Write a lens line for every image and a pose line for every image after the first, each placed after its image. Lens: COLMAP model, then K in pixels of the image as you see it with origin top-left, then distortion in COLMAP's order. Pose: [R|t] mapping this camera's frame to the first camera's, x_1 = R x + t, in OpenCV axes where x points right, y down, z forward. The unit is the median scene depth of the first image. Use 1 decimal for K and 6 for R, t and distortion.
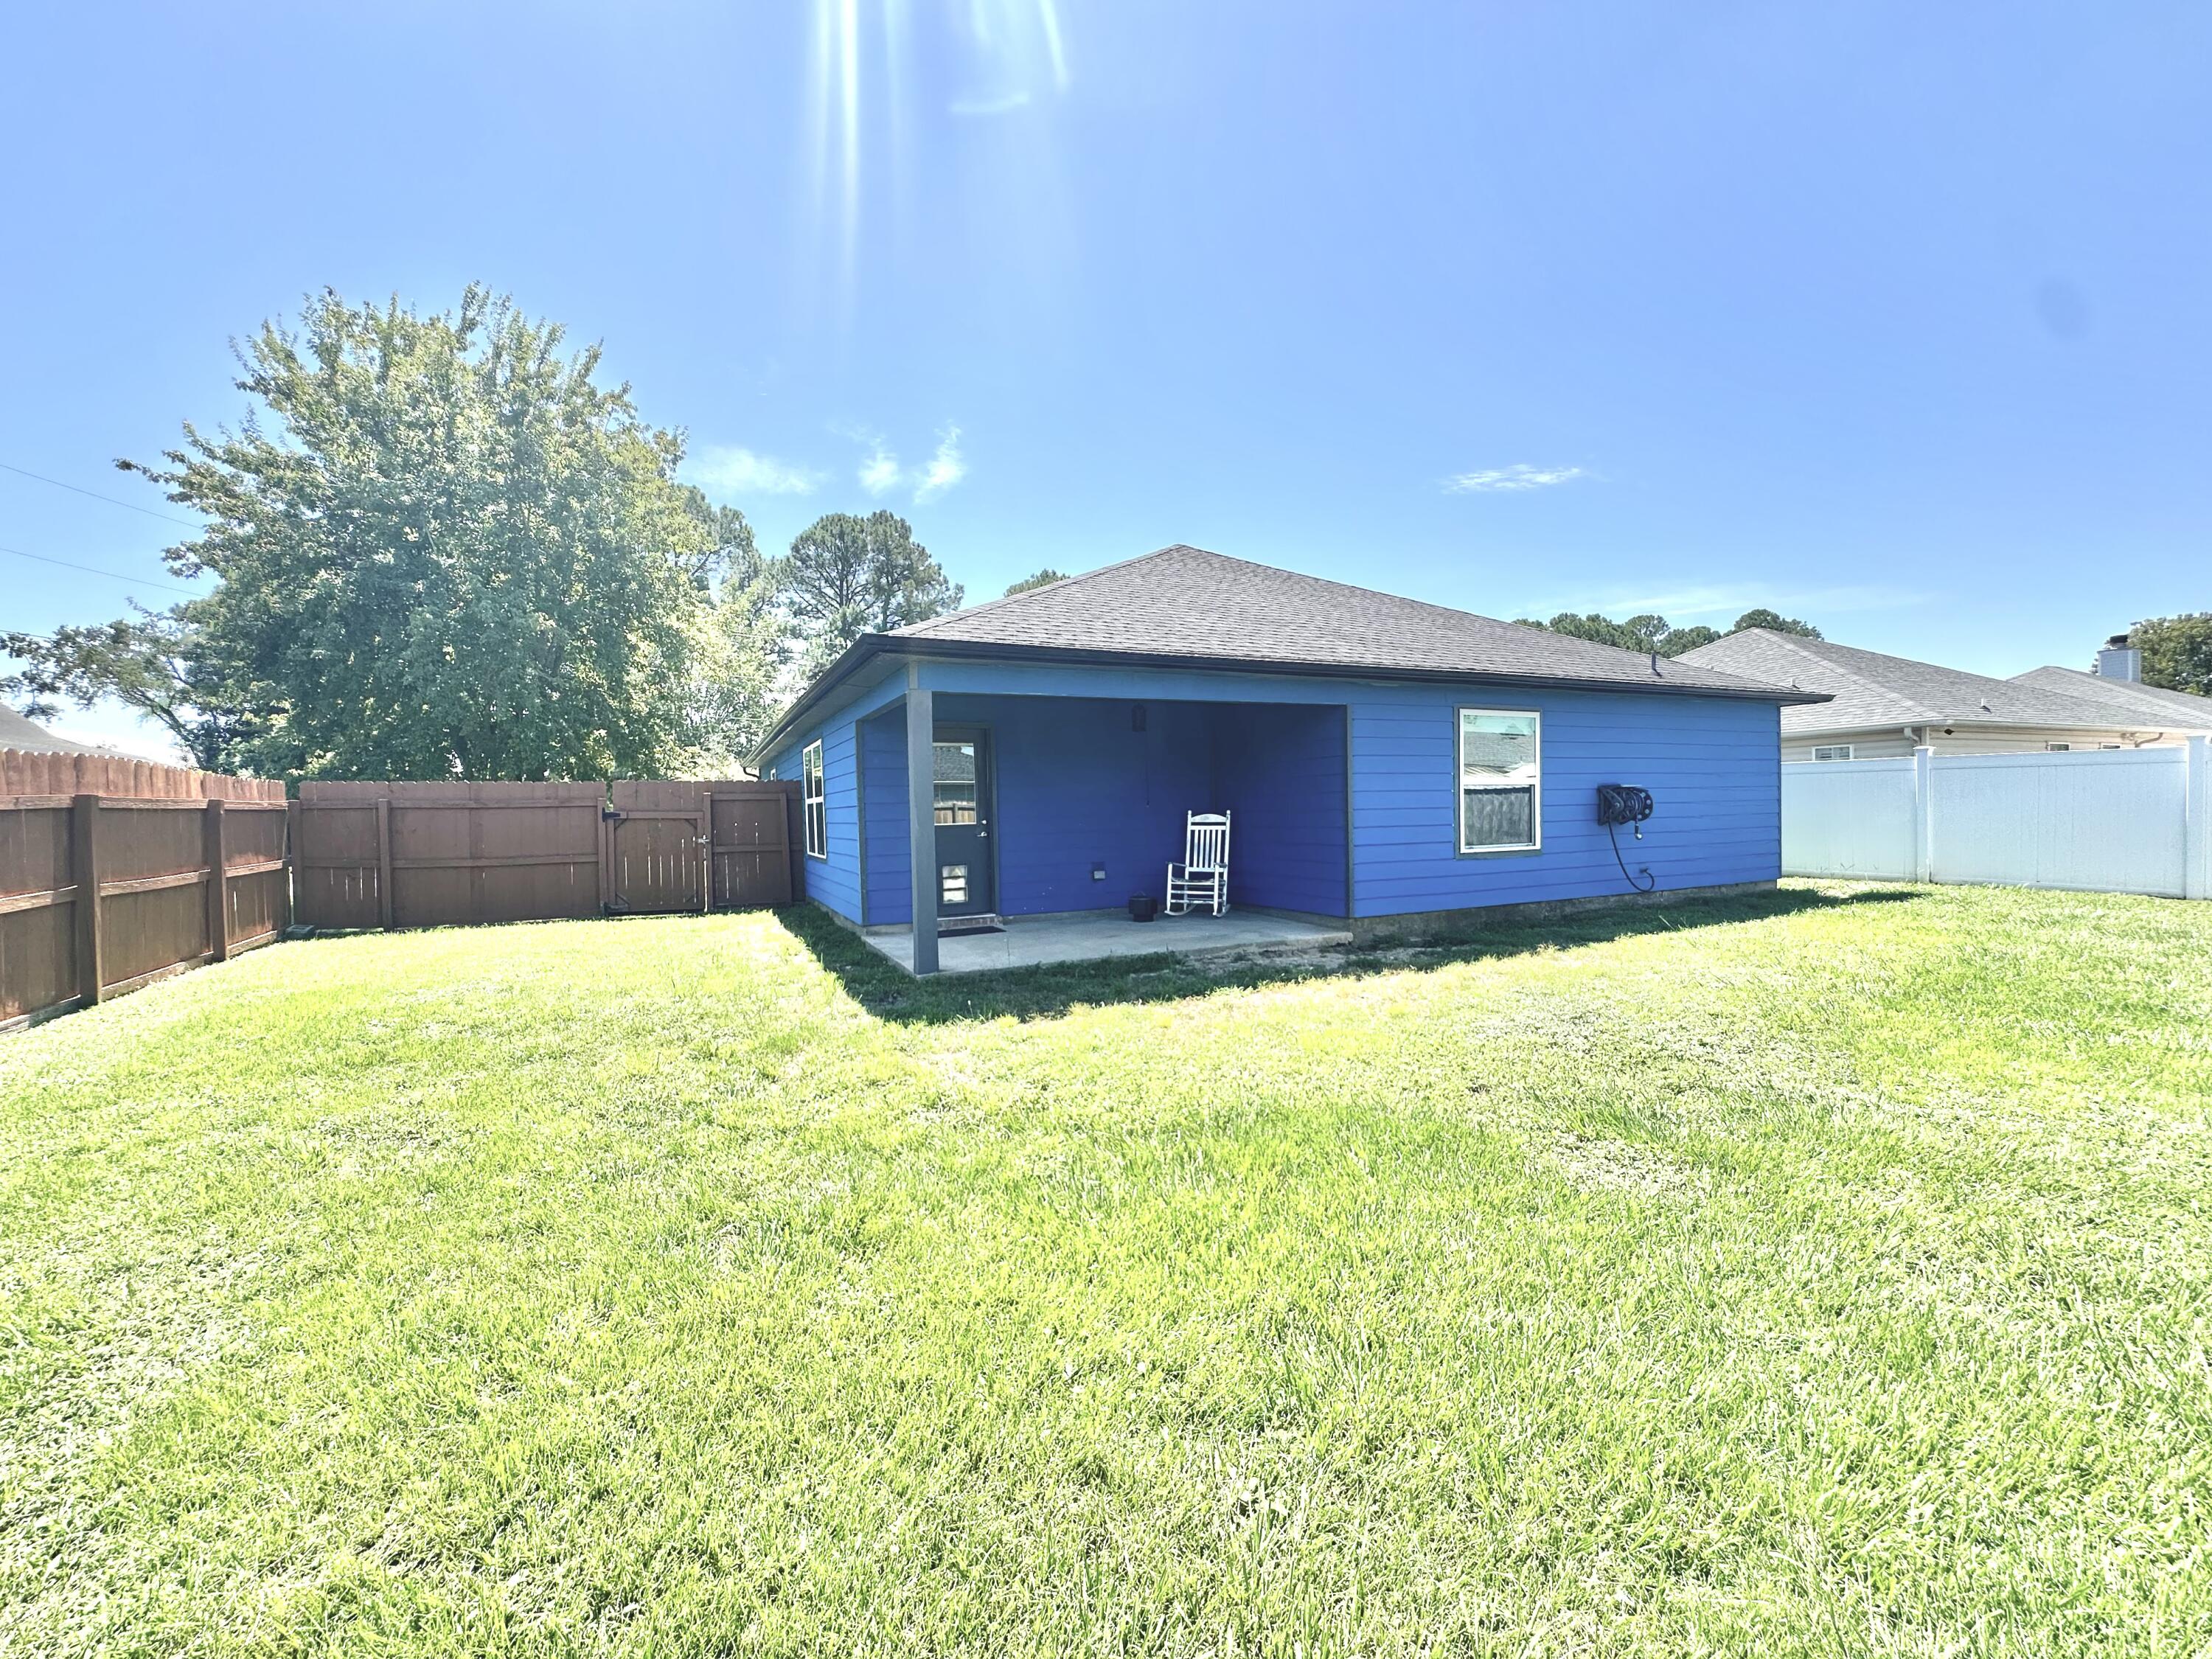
lens RADIAL K [[893.1, 0, 1101.9], [0, 893.1, 824.3], [0, 0, 1]] dist [-0.000109, 0.000060]
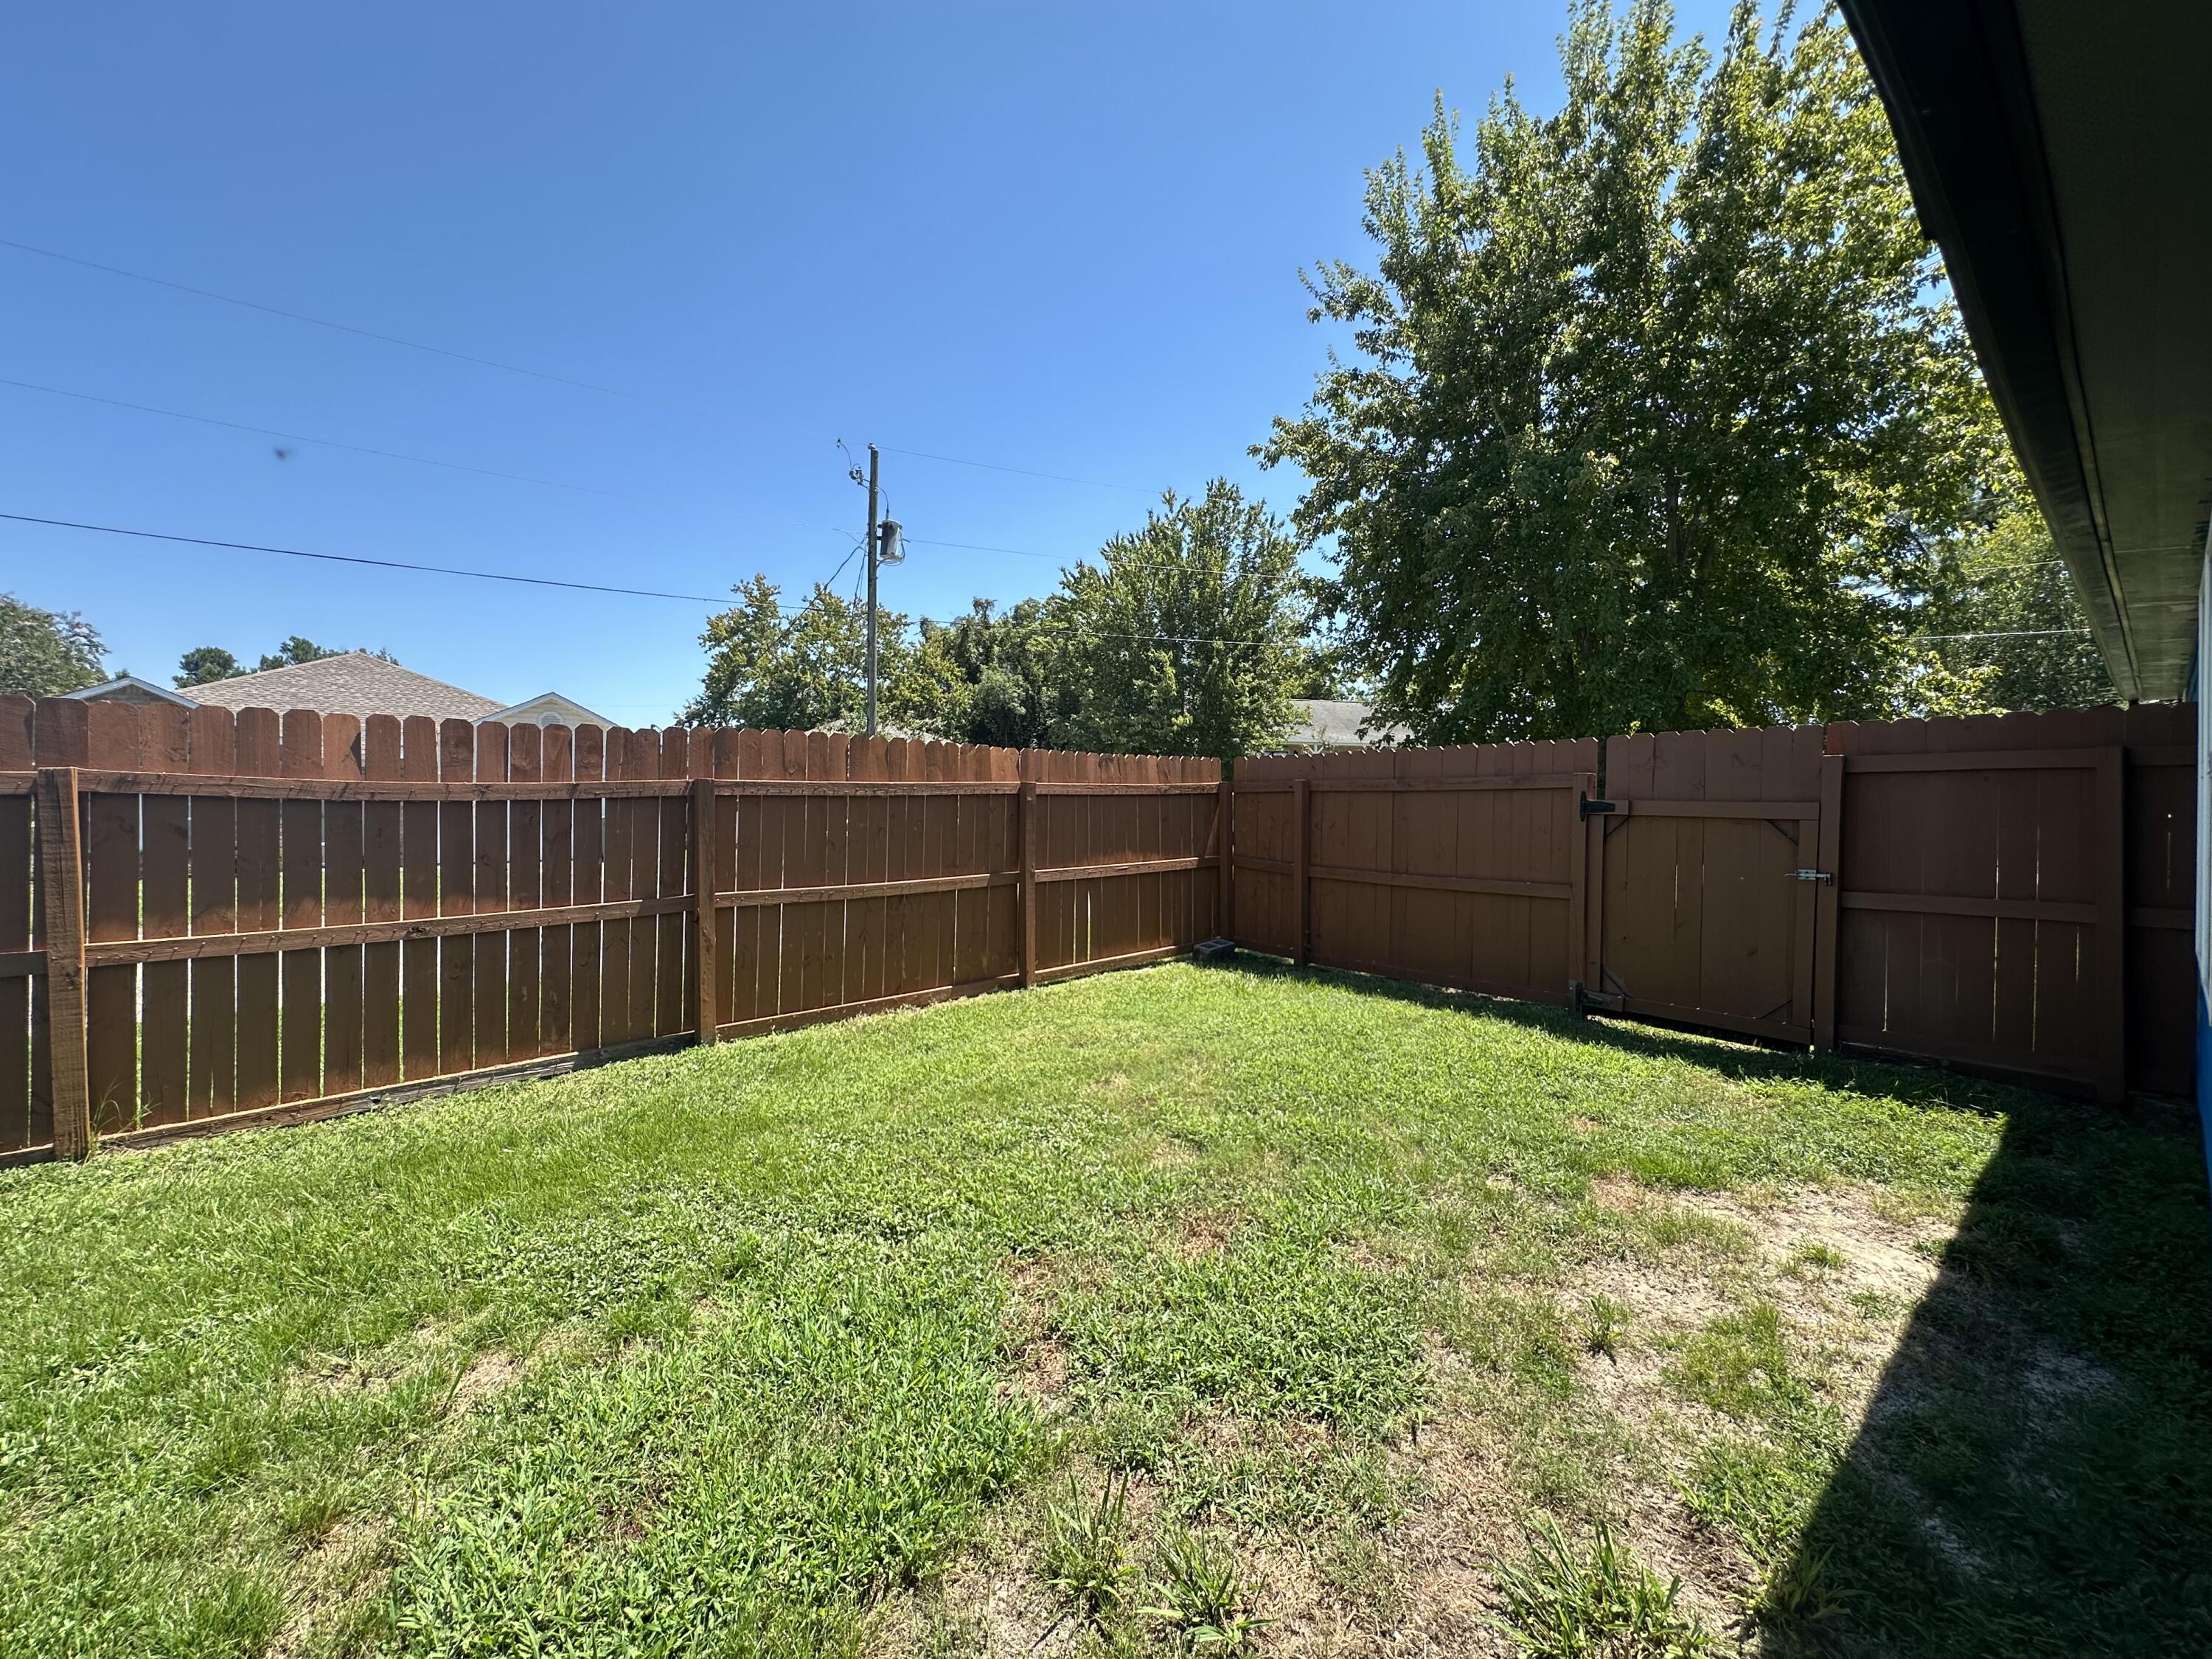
lens RADIAL K [[893.1, 0, 1106.1], [0, 893.1, 811.8], [0, 0, 1]] dist [-0.000109, 0.000060]
pose [[0.255024, 0.029598, -0.966482, -0.169721], [-0.014205, 0.999538, 0.026862, -0.019565], [0.966830, 0.006878, 0.255327, 0.704679]]
